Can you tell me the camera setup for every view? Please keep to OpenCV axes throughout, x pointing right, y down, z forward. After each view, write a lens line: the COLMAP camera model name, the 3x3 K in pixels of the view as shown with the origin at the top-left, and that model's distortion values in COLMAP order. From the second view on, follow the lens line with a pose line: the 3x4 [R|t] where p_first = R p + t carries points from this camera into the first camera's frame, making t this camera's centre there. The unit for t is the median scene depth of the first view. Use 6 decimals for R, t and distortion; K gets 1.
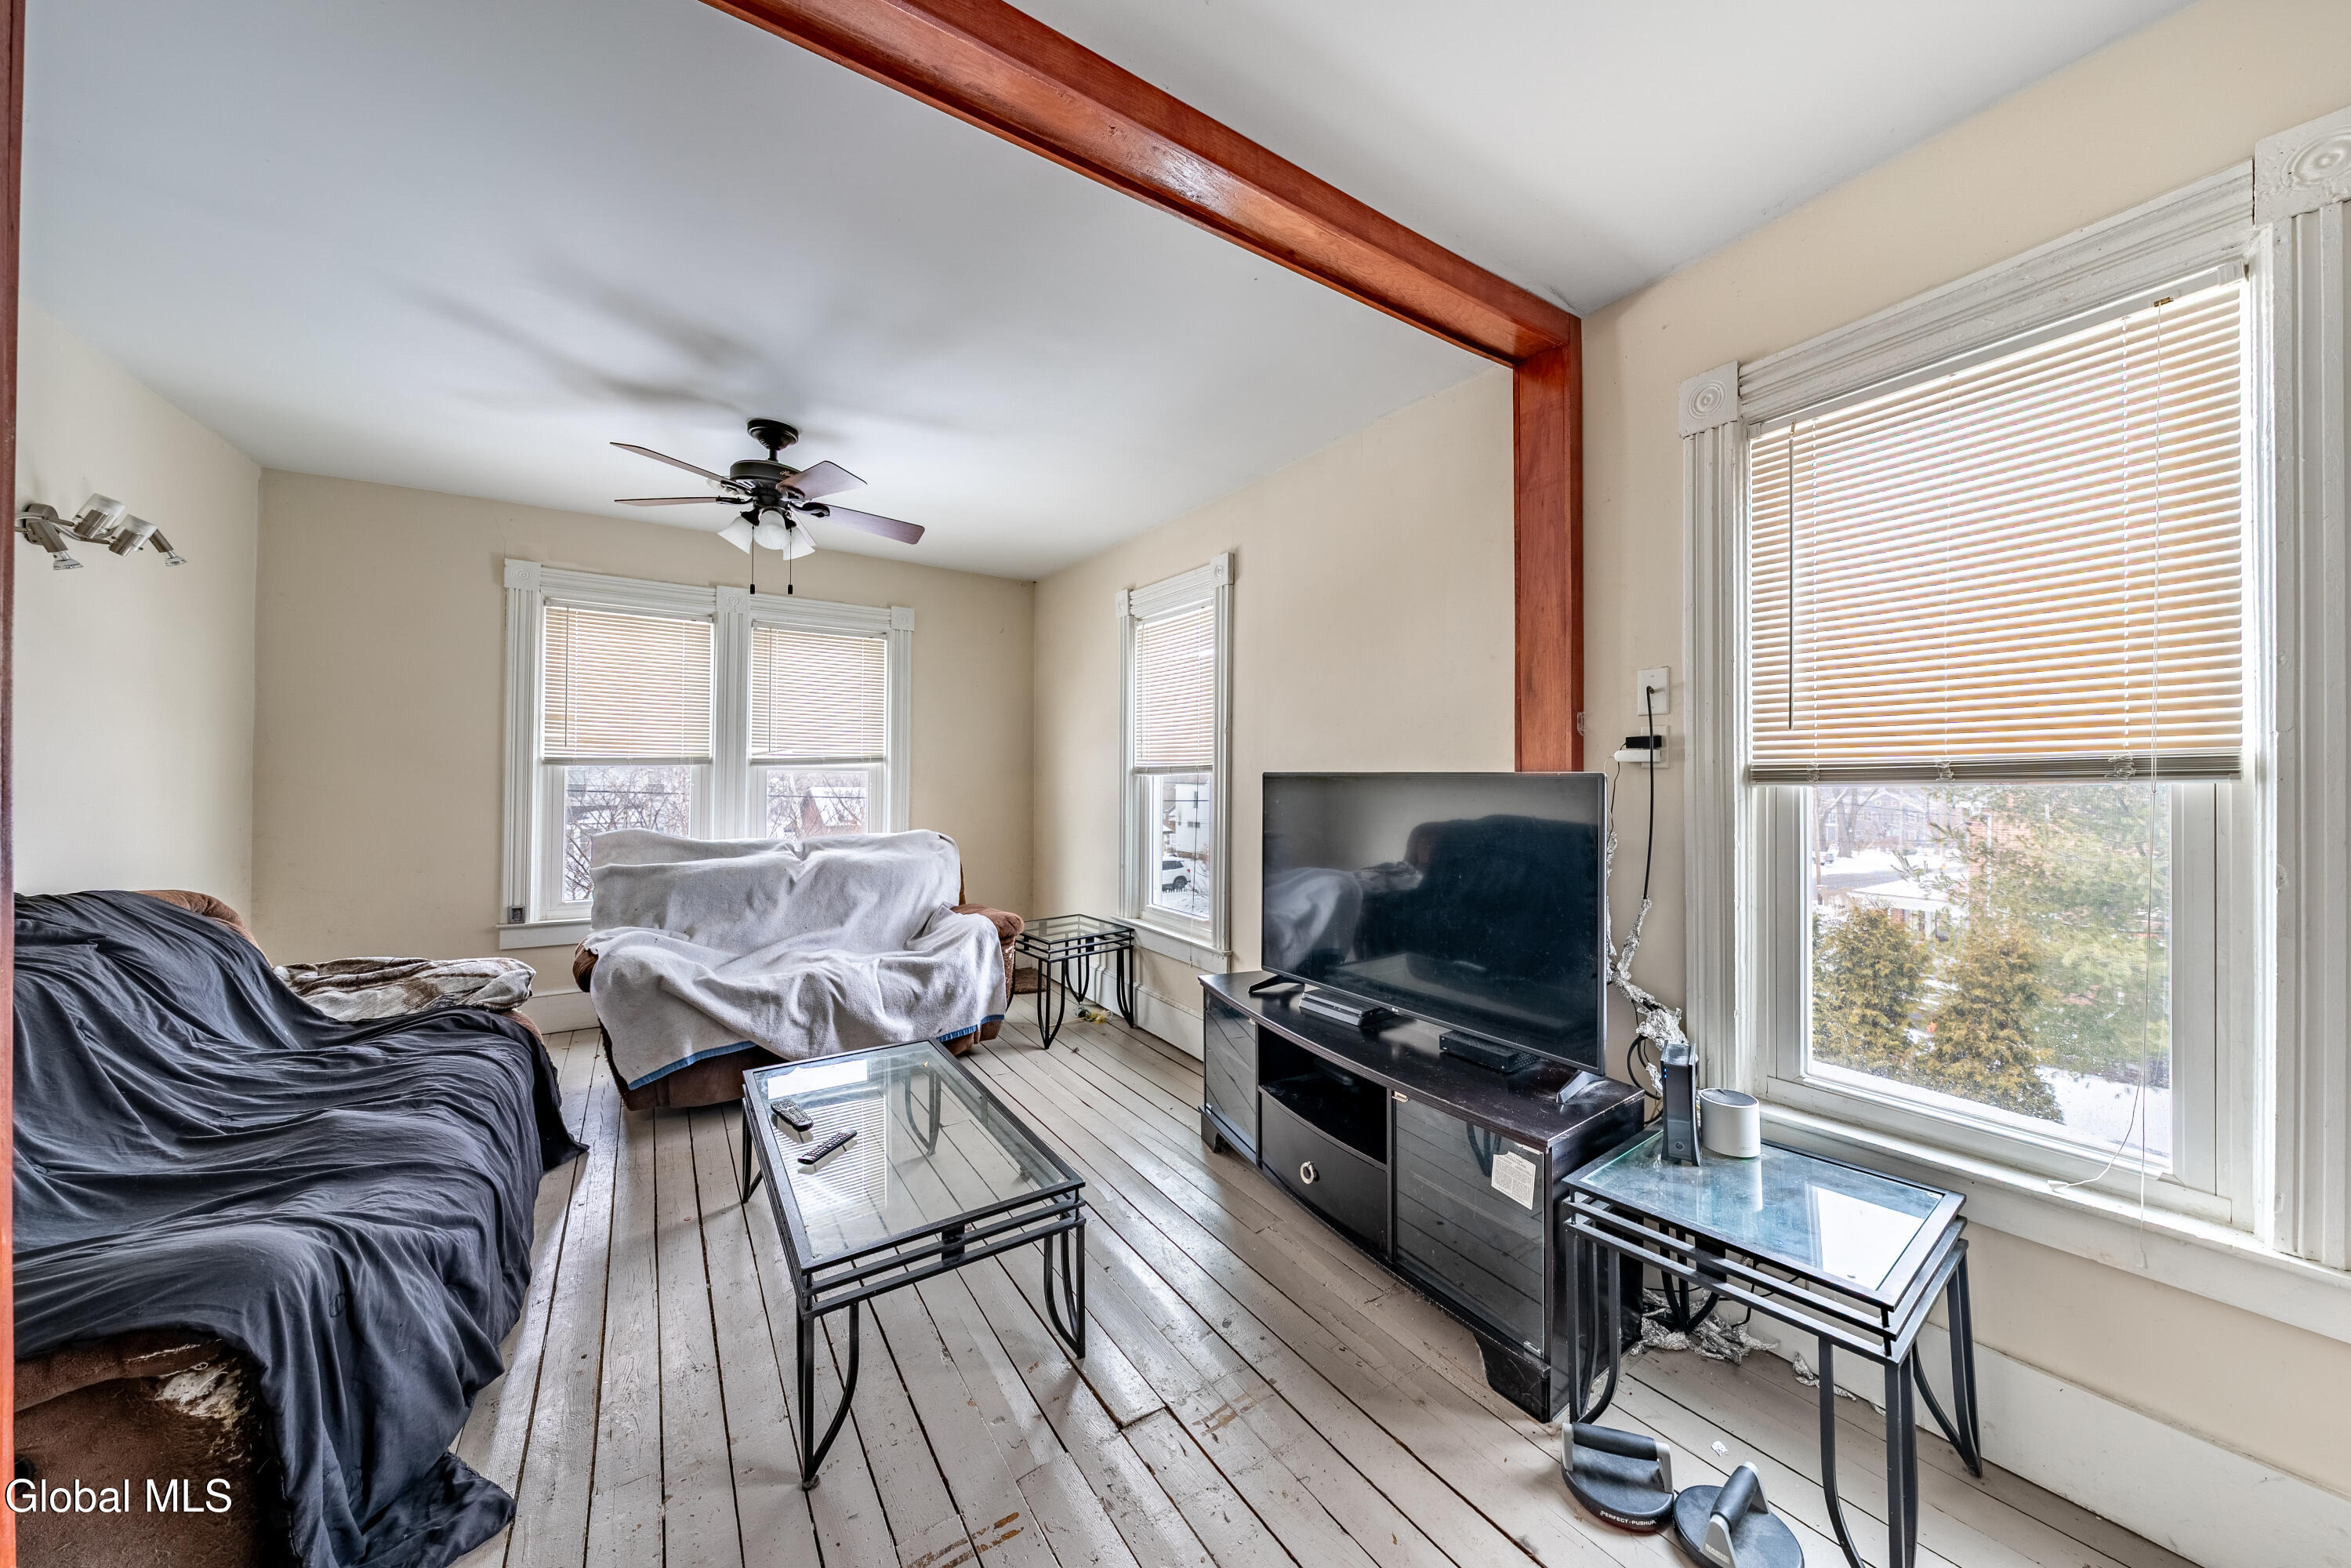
lens RADIAL K [[810.8, 0, 1180.8], [0, 810.8, 766.2], [0, 0, 1]] dist [-0.005347, 0.000460]
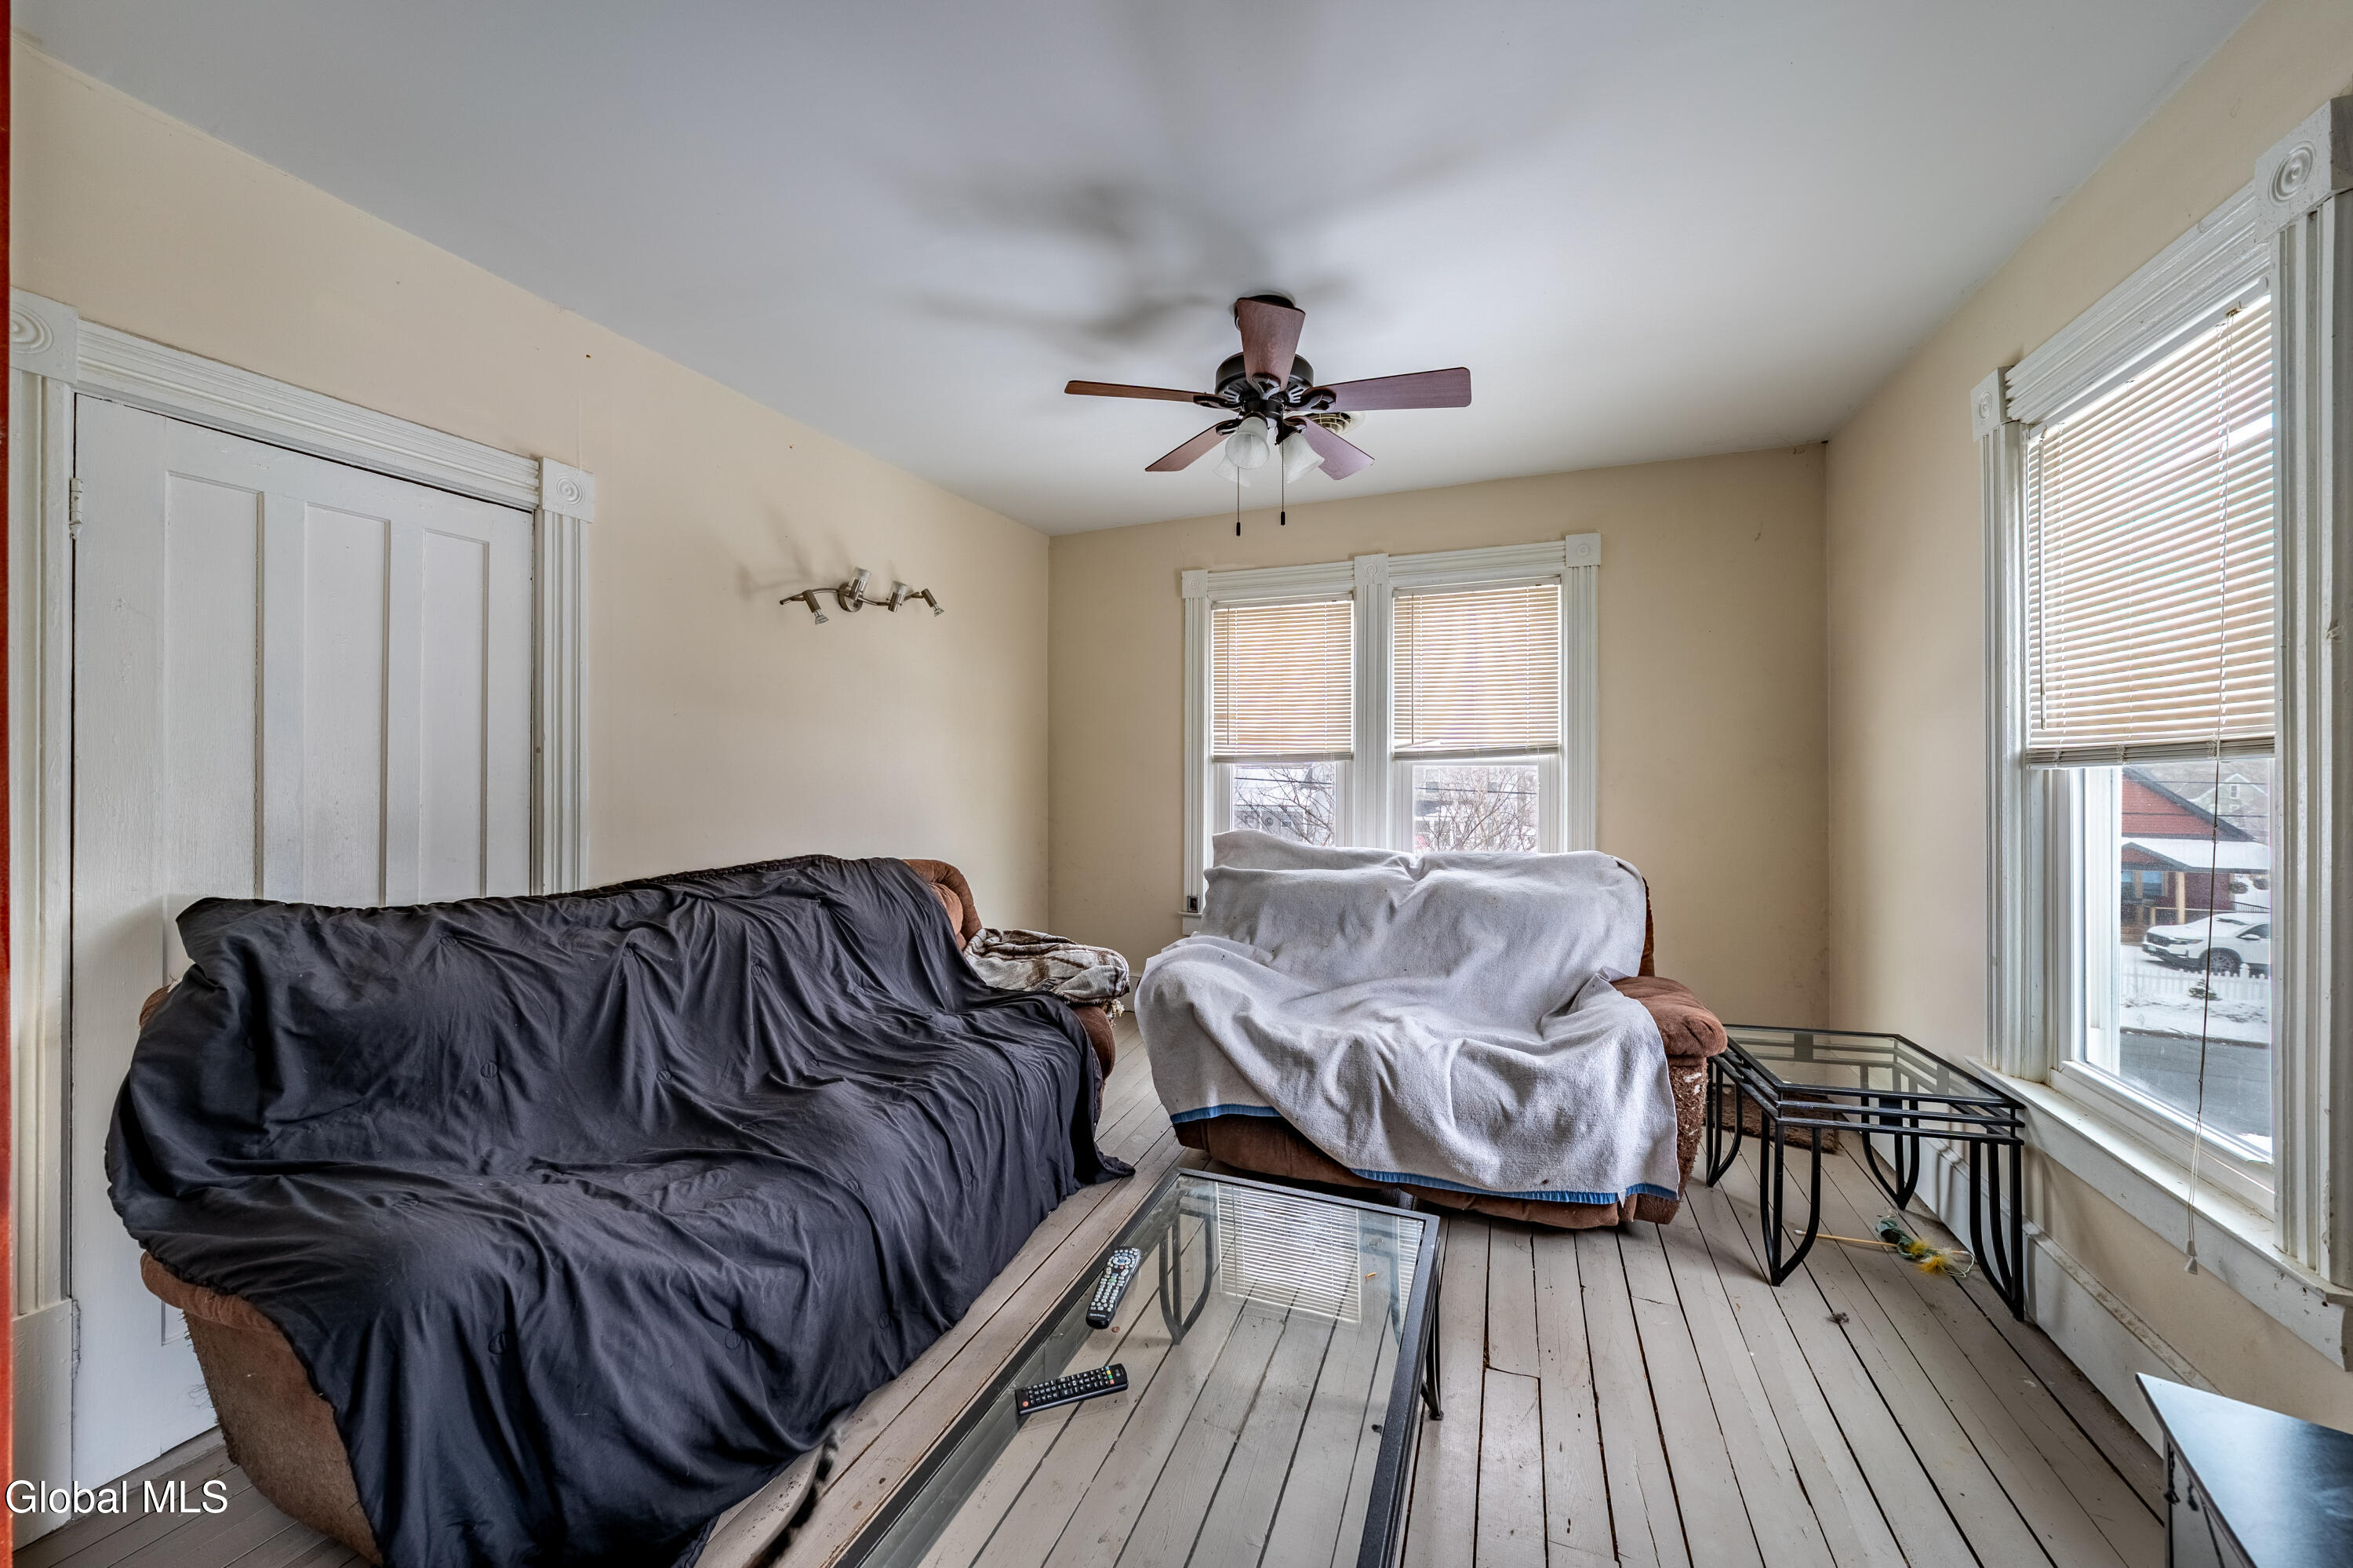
lens RADIAL K [[811.4, 0, 1194.1], [0, 811.4, 768.9], [0, 0, 1]] dist [-0.005347, 0.000460]
pose [[0.563994, -0.007721, -0.825743, 0.068502], [0.012912, 0.999916, -0.000530, 0.007469], [0.825678, -0.010363, 0.564047, 0.450380]]
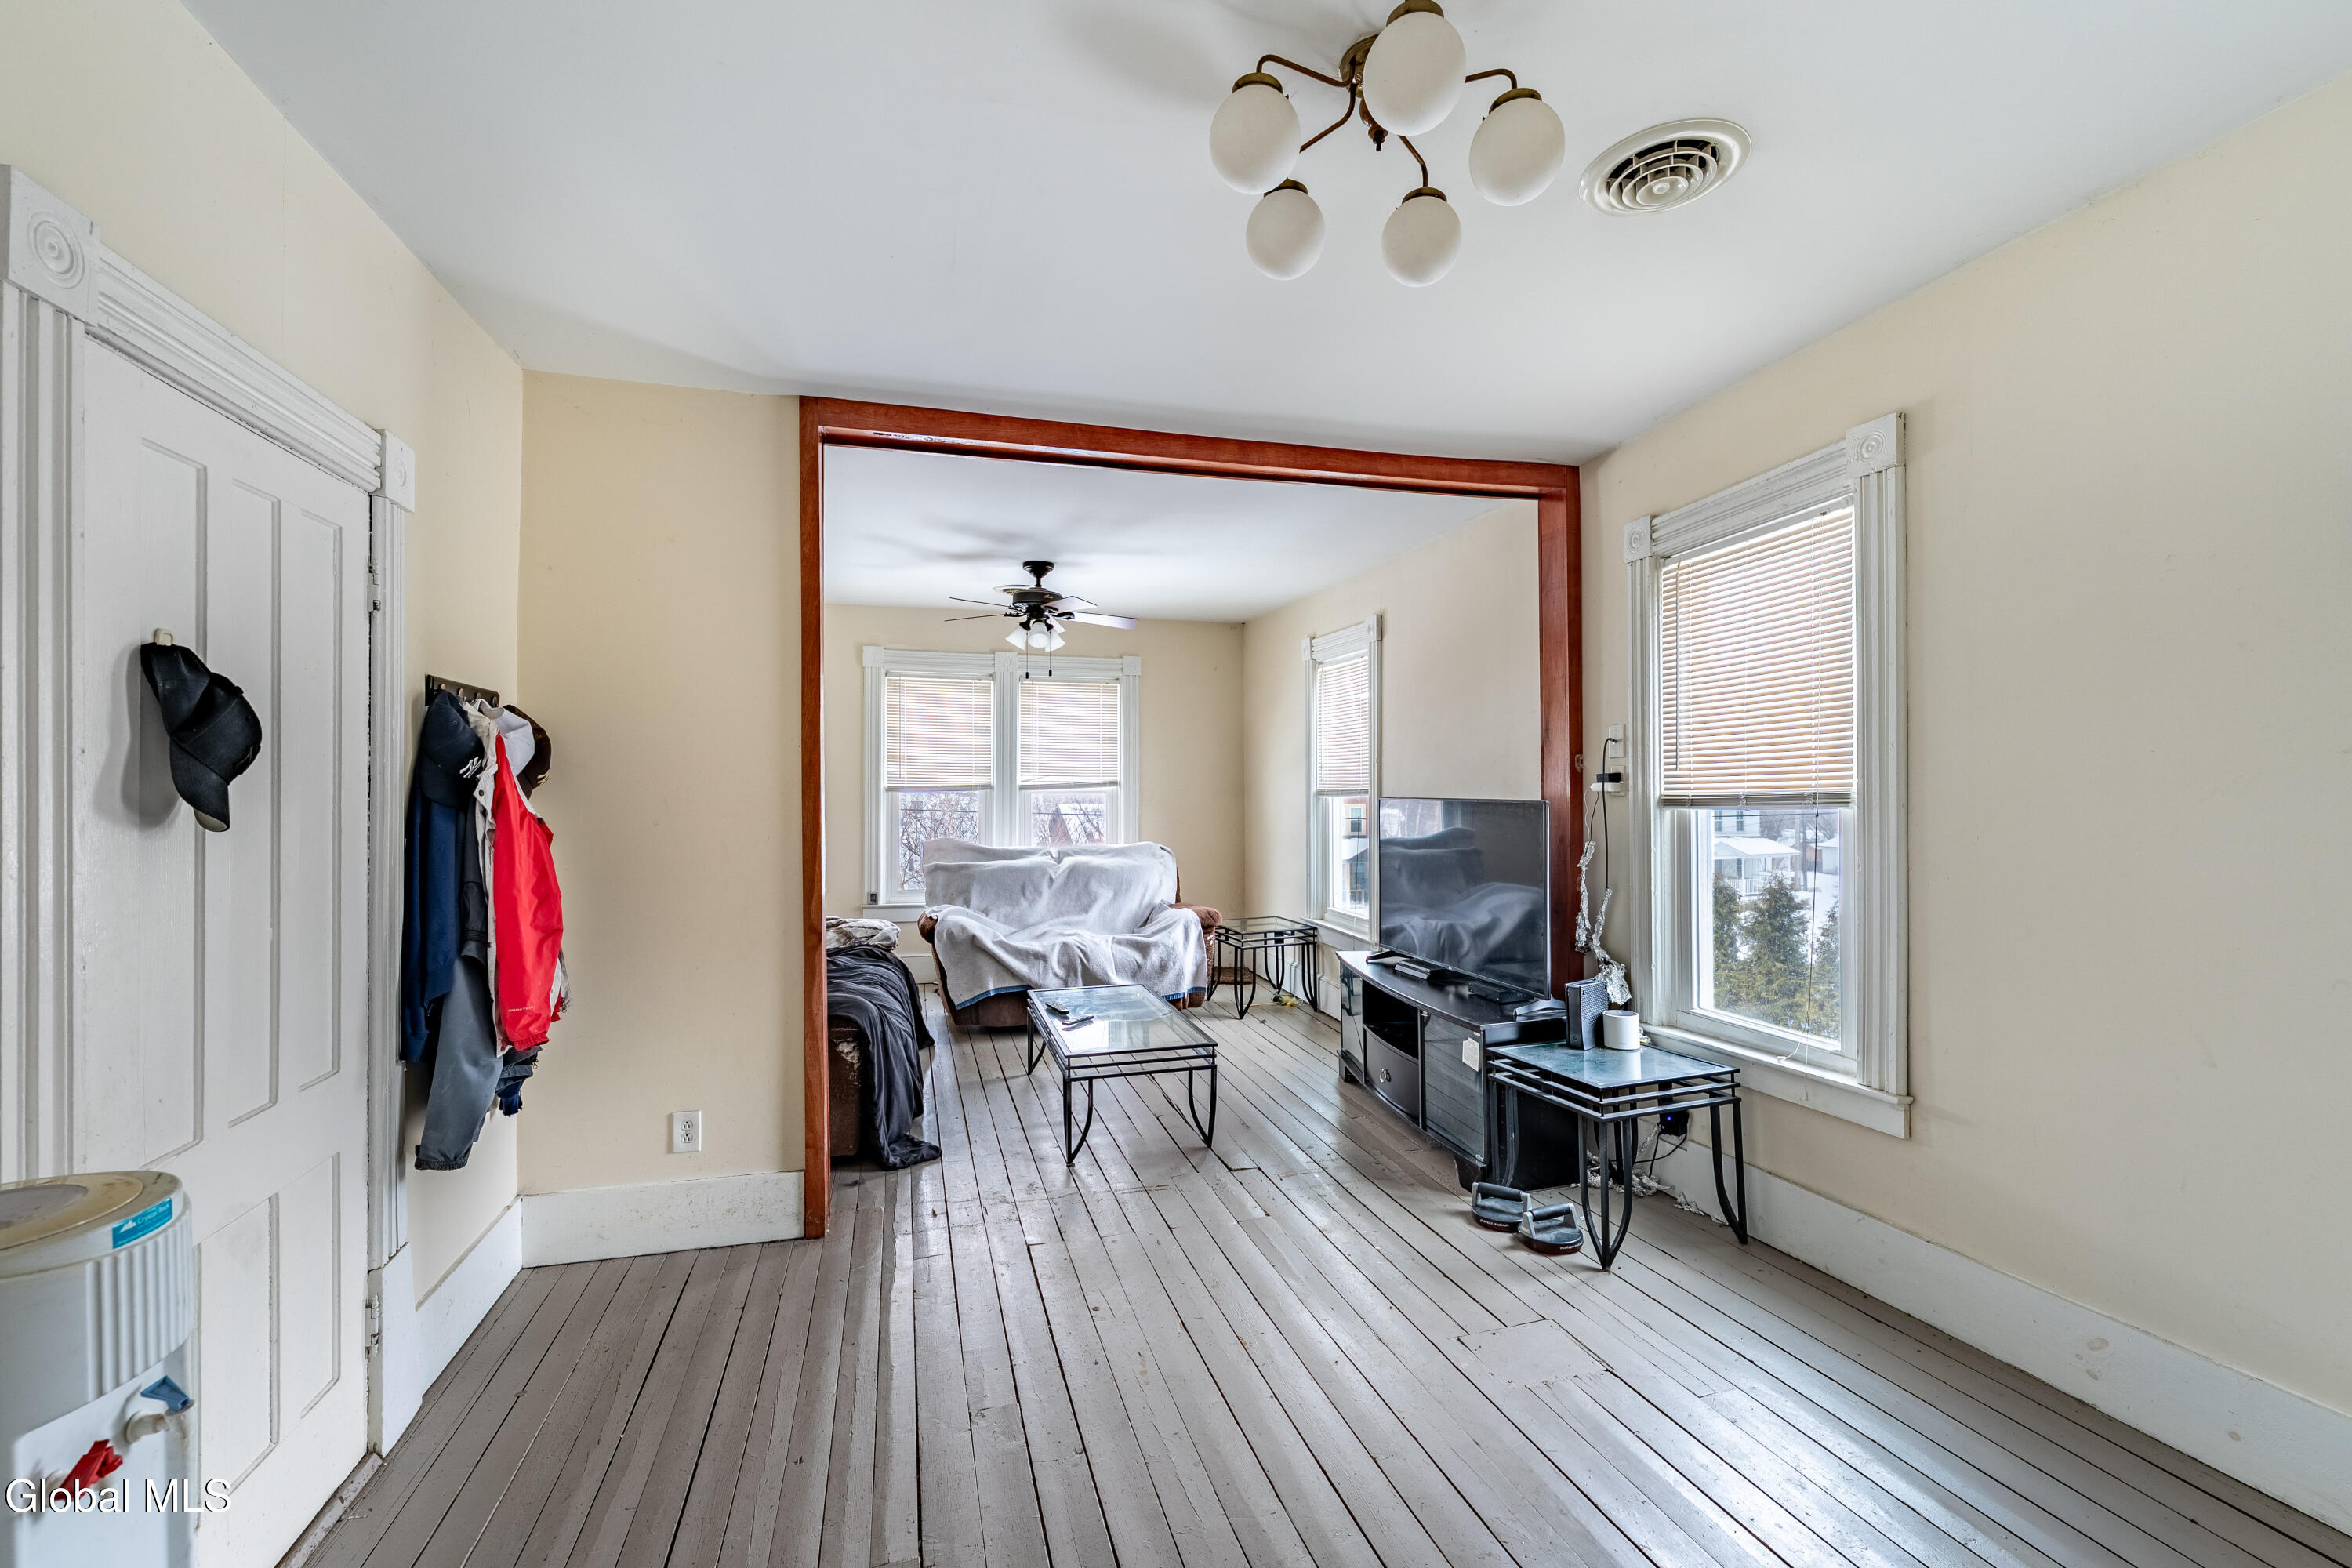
lens RADIAL K [[1015.0, 0, 1160.0], [0, 1015.0, 790.0], [0, 0, 1]] dist [-0.000485, -0.000039]
pose [[0.946603, -0.006062, -0.322344, 0.252453], [0.010440, 0.999875, 0.011855, -0.023349], [0.322232, -0.014587, 0.946548, -0.577376]]
